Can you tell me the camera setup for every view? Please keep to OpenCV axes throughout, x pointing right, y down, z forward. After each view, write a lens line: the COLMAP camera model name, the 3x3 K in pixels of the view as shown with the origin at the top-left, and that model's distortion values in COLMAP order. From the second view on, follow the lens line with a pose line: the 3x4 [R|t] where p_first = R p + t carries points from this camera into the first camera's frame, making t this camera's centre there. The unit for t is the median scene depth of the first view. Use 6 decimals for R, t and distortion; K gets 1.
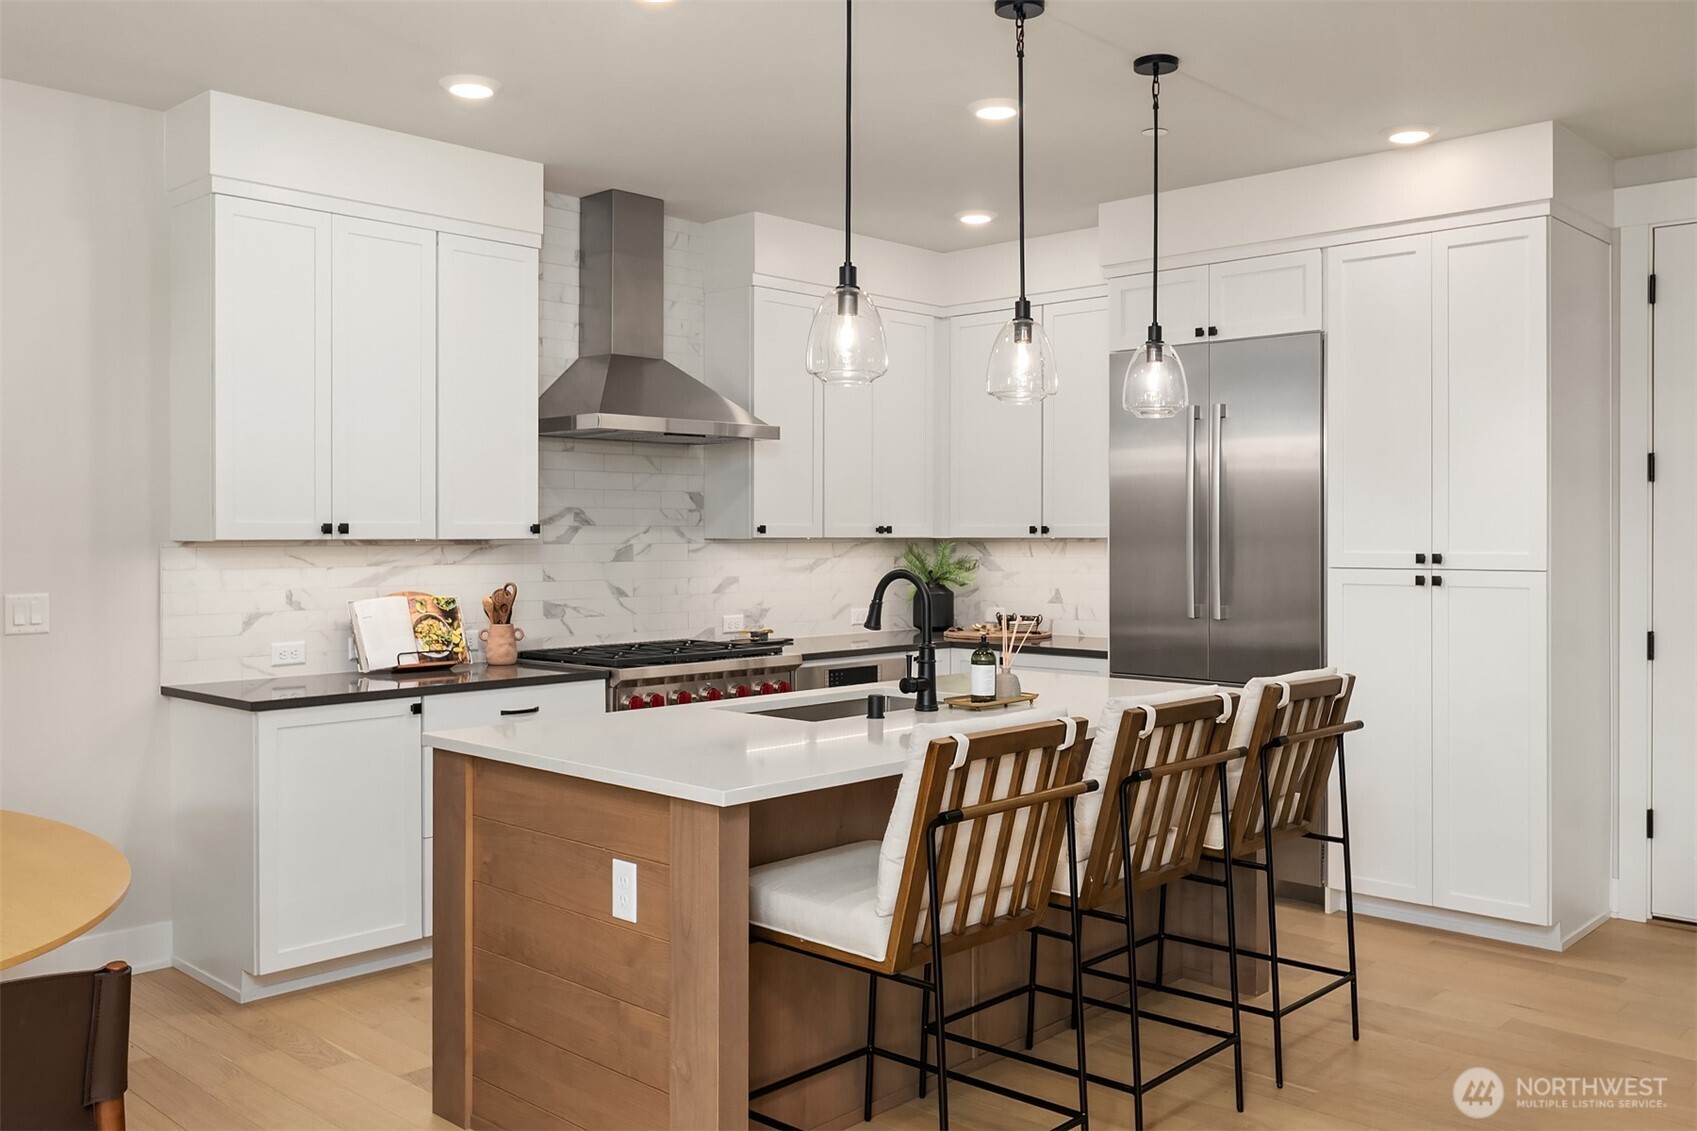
lens RADIAL K [[1427.6, 0, 868.9], [0, 1427.6, 522.8], [0, 0, 1]] dist [0.007886, -0.023474]
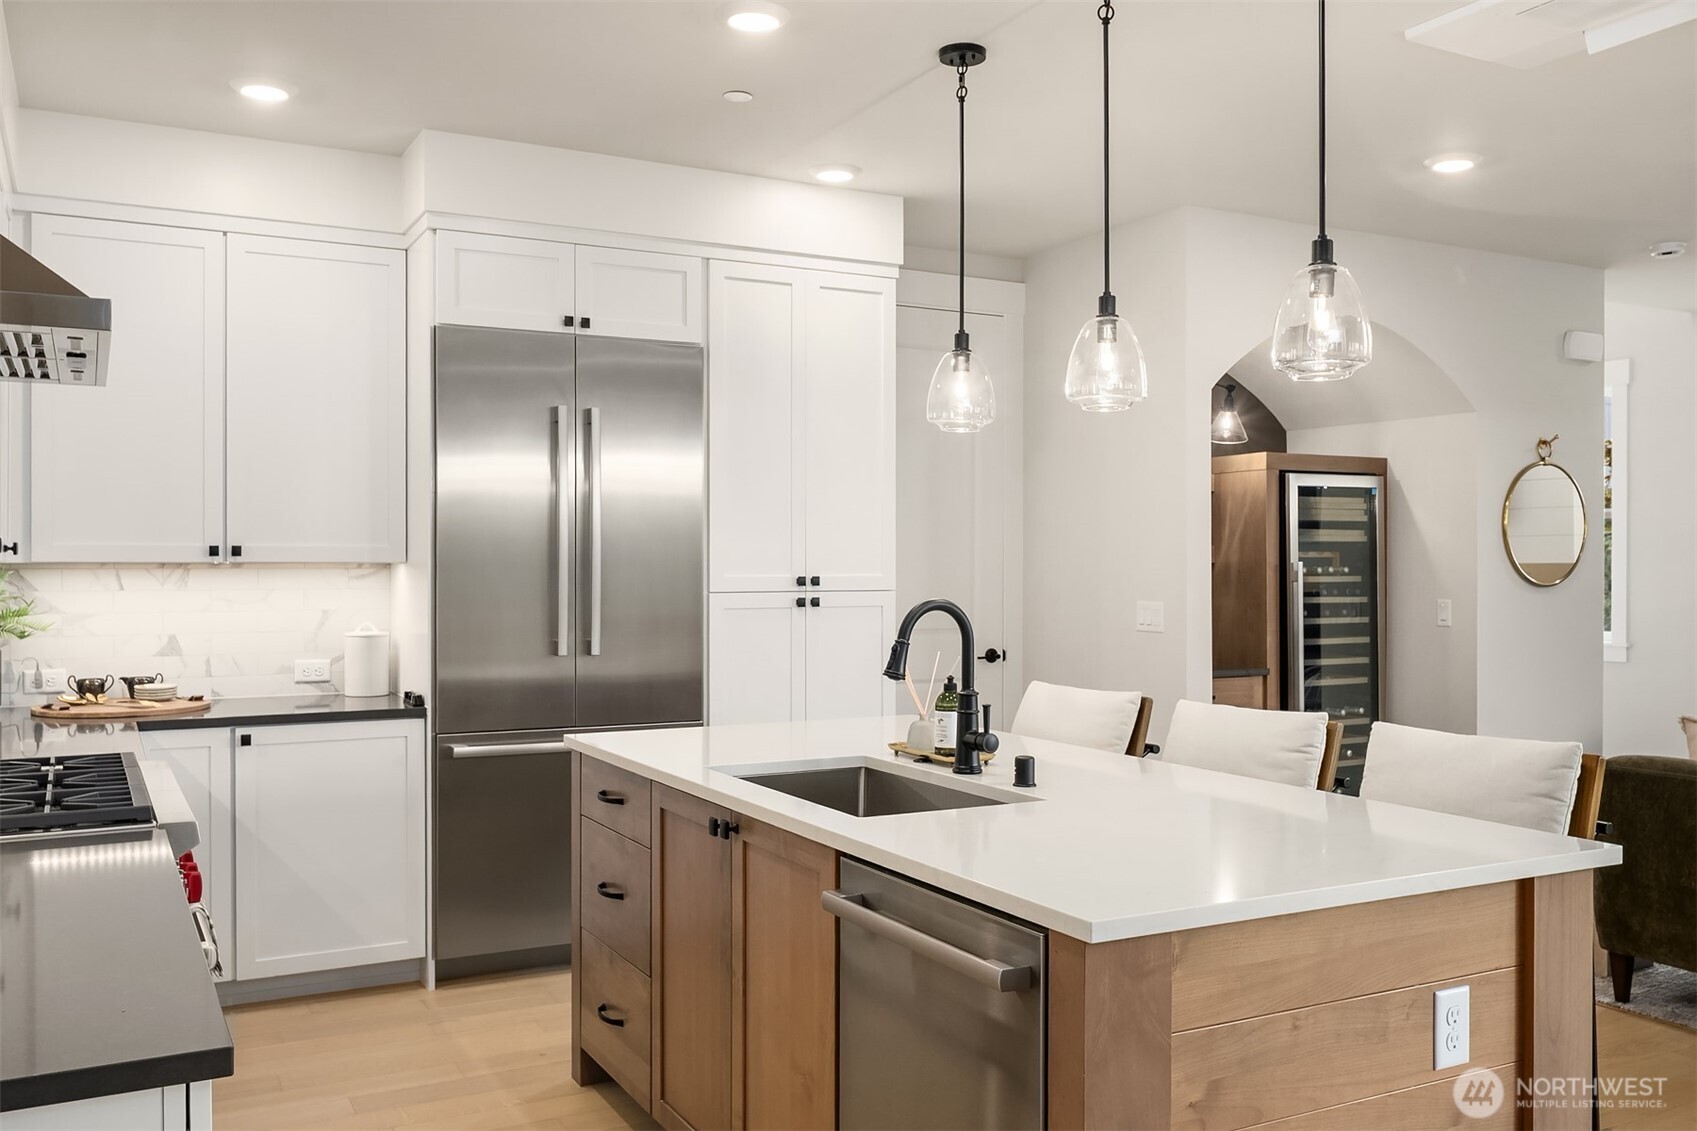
lens RADIAL K [[1427.6, 0, 846.1], [0, 1427.6, 558.3], [0, 0, 1]] dist [0.007886, -0.023474]
pose [[0.330080, 0.003298, 0.943947, -0.555246], [-0.007430, 0.999972, -0.000895, 0.008682], [-0.943924, -0.006718, 0.330095, 0.596396]]
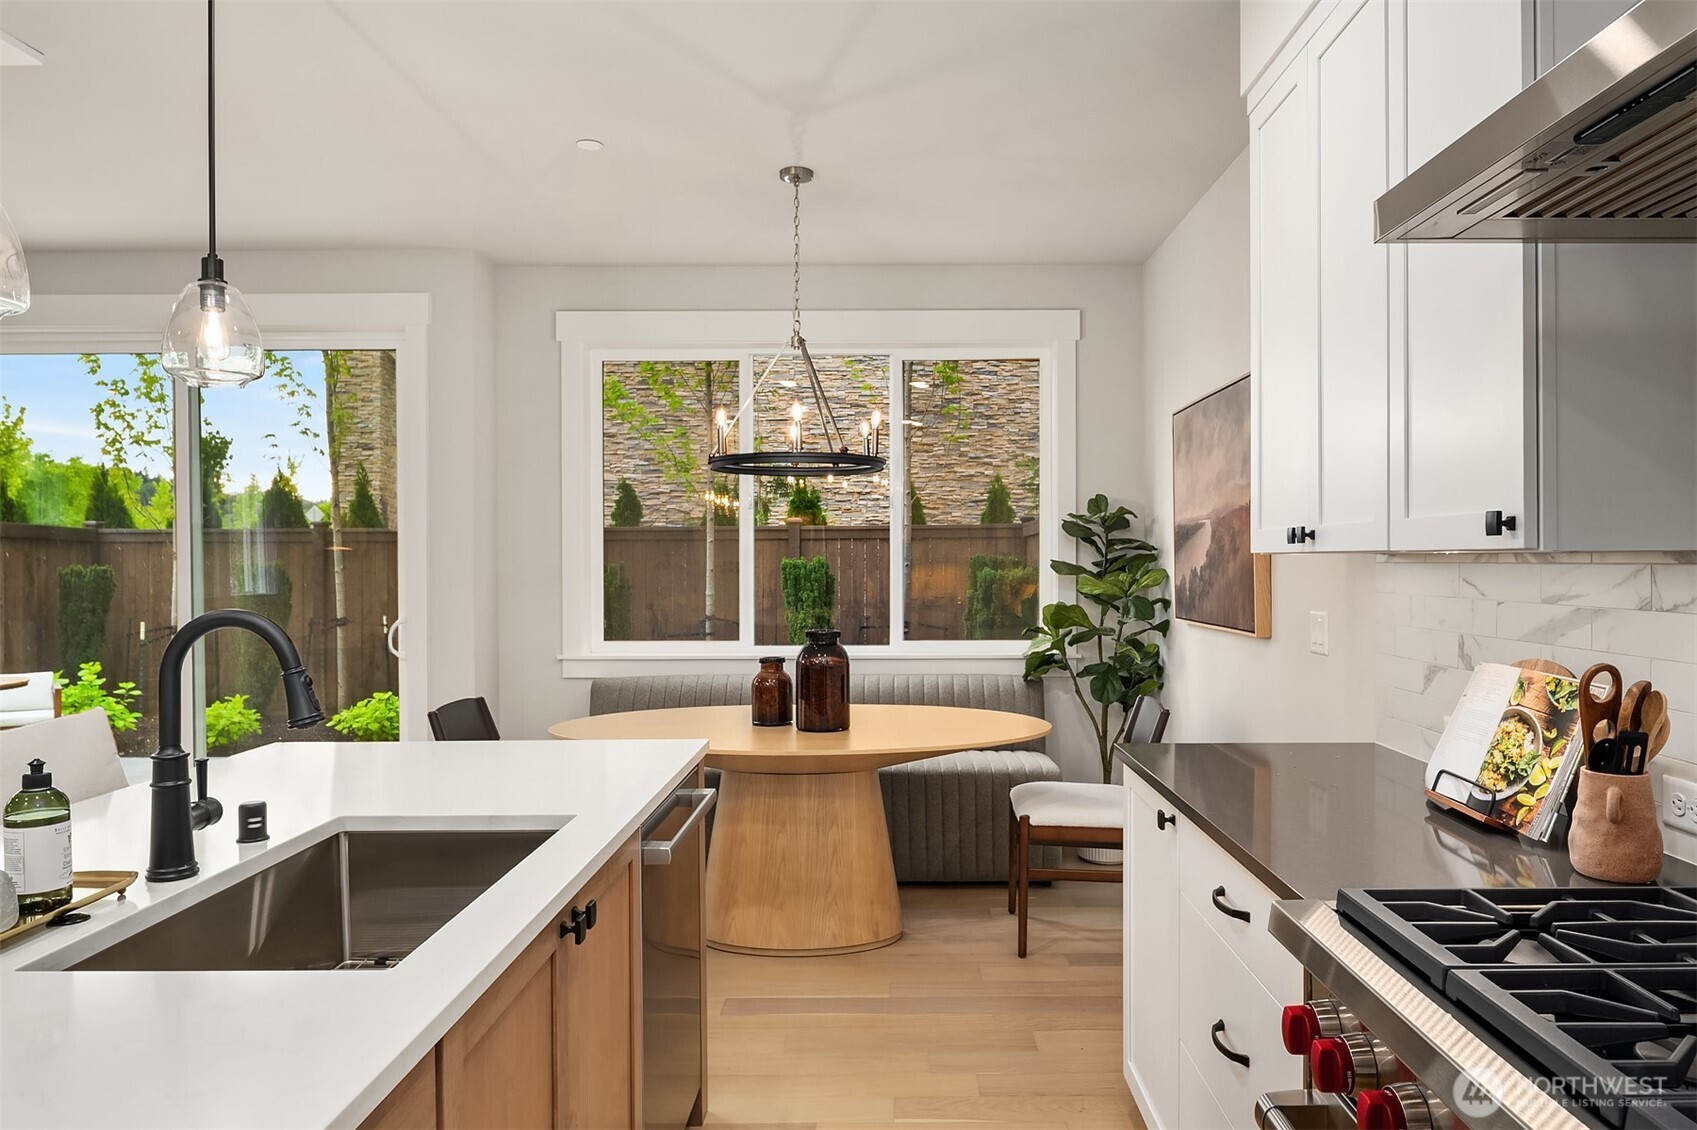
lens RADIAL K [[1130.3, 0, 883.7], [0, 1130.3, 561.9], [0, 0, 1]] dist [-0.005556, 0.008736]
pose [[-0.739029, 0.005588, -0.673650, 0.093470], [0.009305, 0.999955, -0.001913, 0.013865], [0.673609, -0.007682, -0.739048, 1.109236]]
